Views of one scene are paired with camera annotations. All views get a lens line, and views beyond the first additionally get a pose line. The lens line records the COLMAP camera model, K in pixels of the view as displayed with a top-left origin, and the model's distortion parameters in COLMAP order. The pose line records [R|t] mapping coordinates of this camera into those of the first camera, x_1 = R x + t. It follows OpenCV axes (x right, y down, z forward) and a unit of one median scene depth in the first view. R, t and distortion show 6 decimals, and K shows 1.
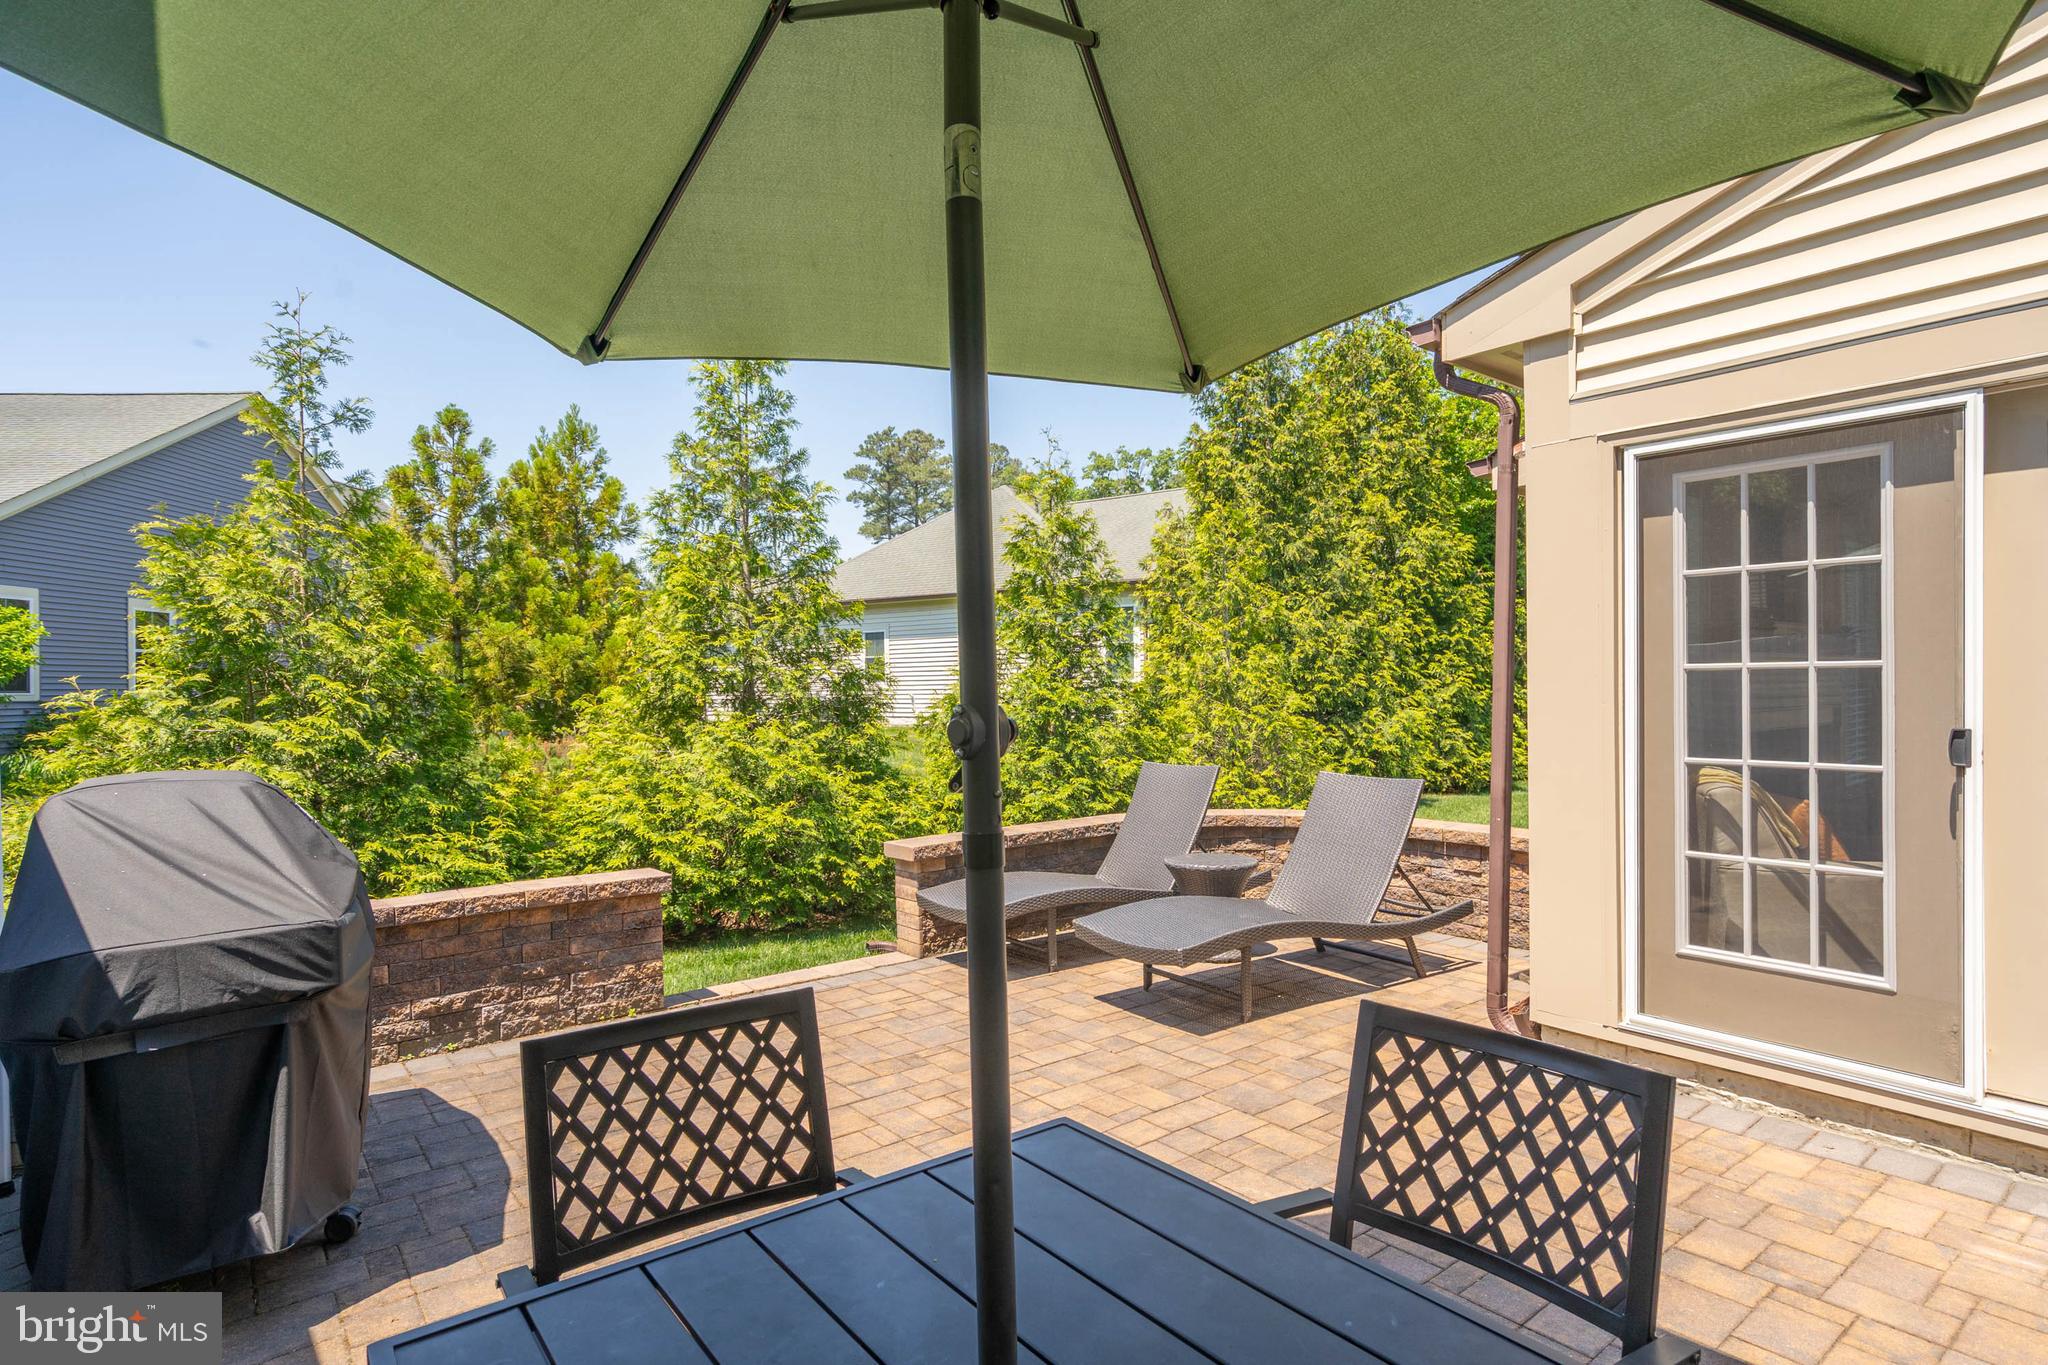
lens RADIAL K [[1051.5, 0, 1026.0], [0, 1051.5, 683.7], [0, 0, 1]] dist [0.006351, -0.000023]
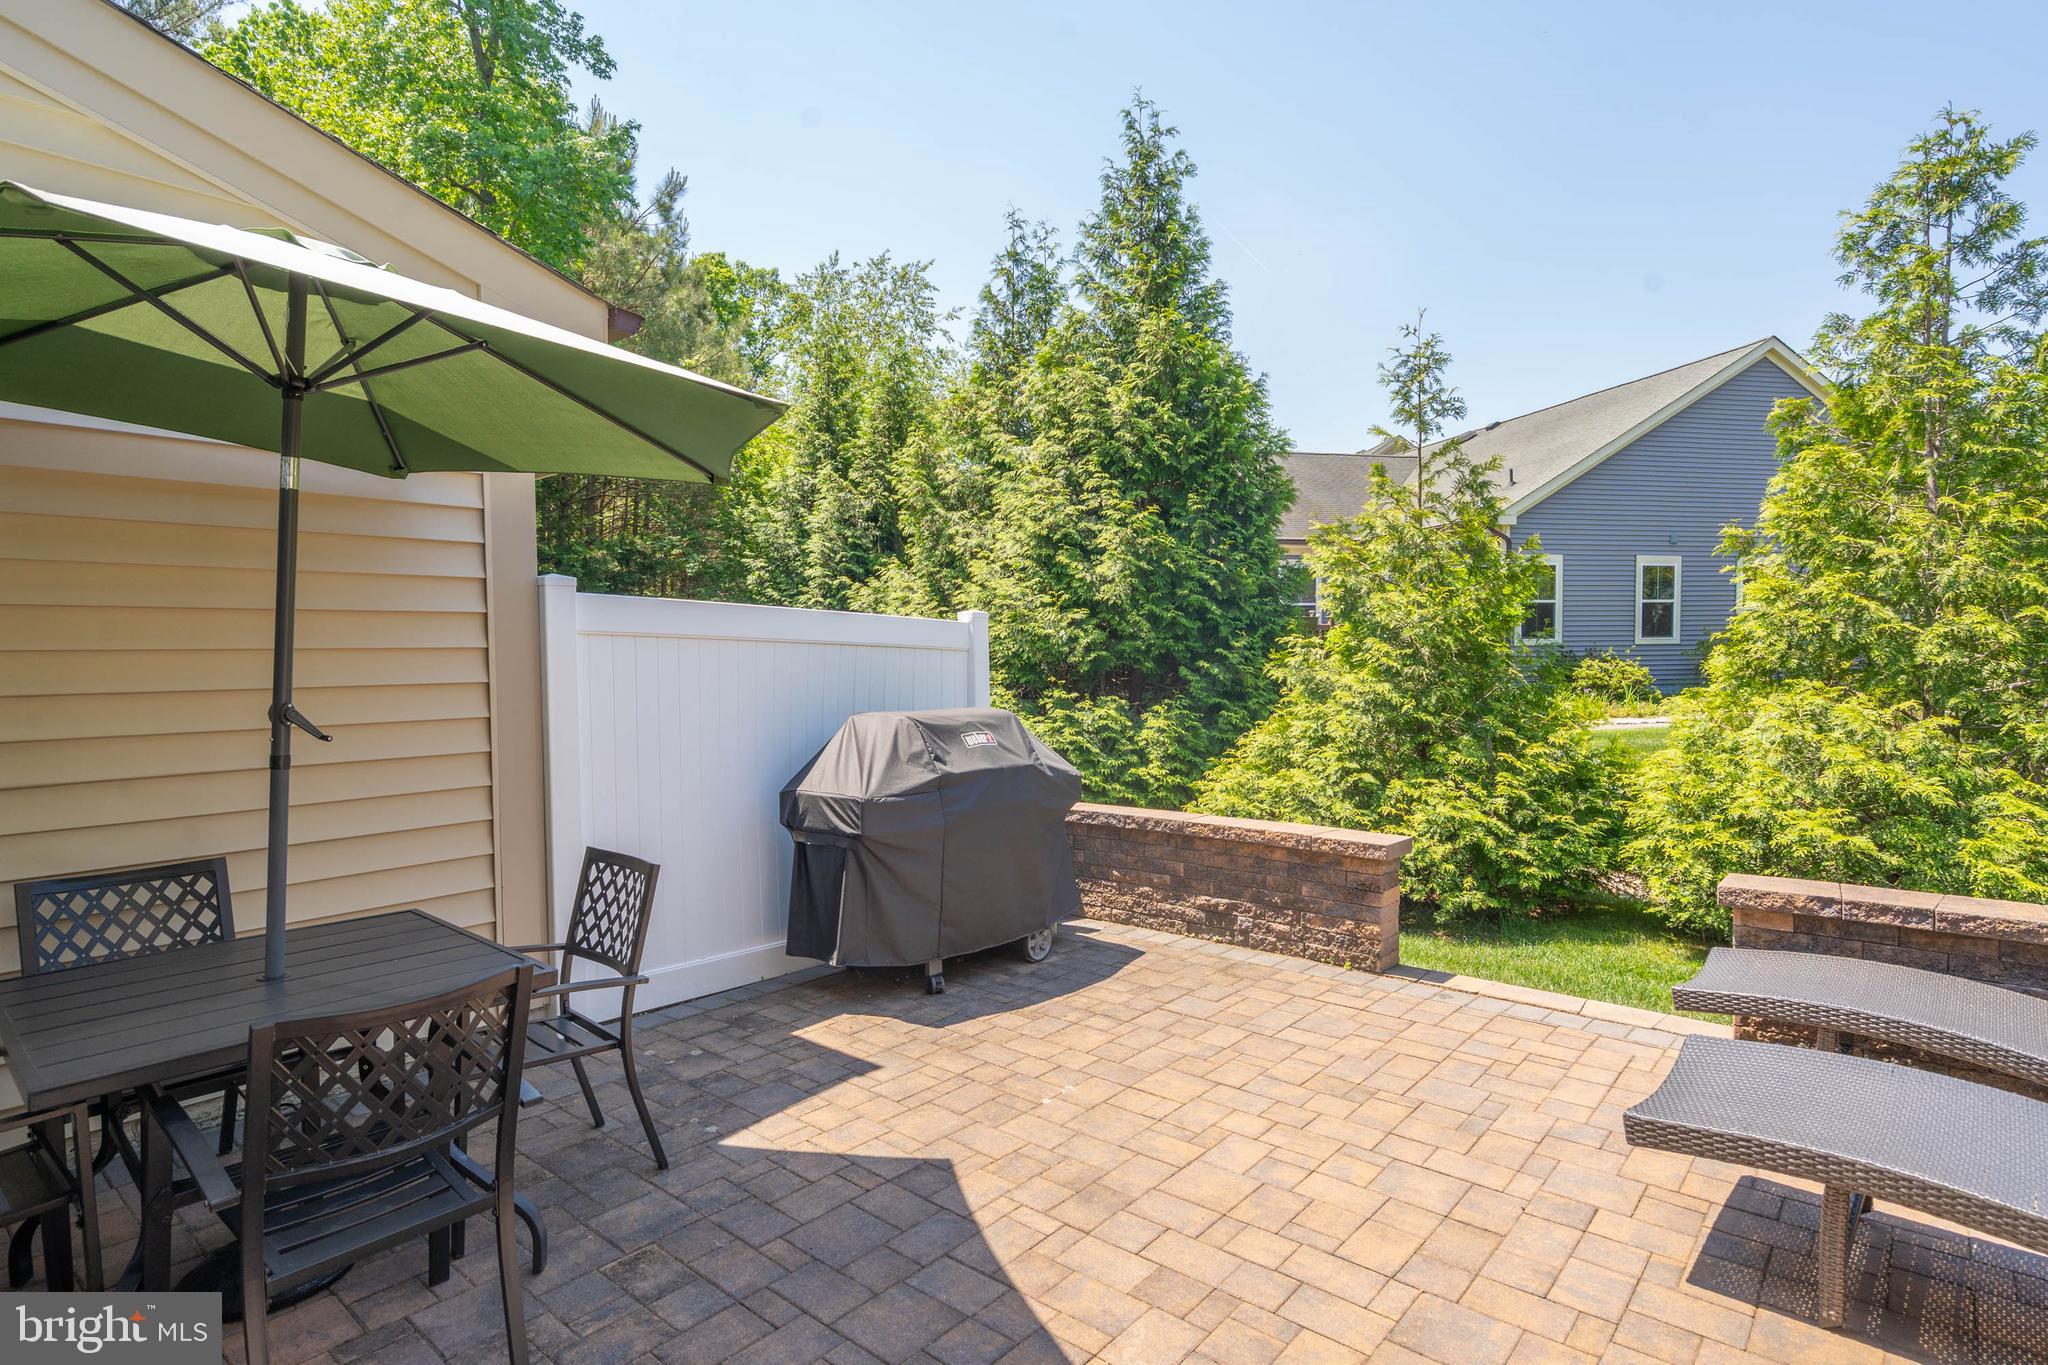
lens RADIAL K [[1051.5, 0, 1026.6], [0, 1051.5, 681.3], [0, 0, 1]] dist [0.006351, -0.000023]
pose [[0.203700, 0.041941, -0.978135, 0.619648], [0.013700, 0.998862, 0.045683, -0.026895], [0.978937, -0.022706, 0.202894, 0.507305]]
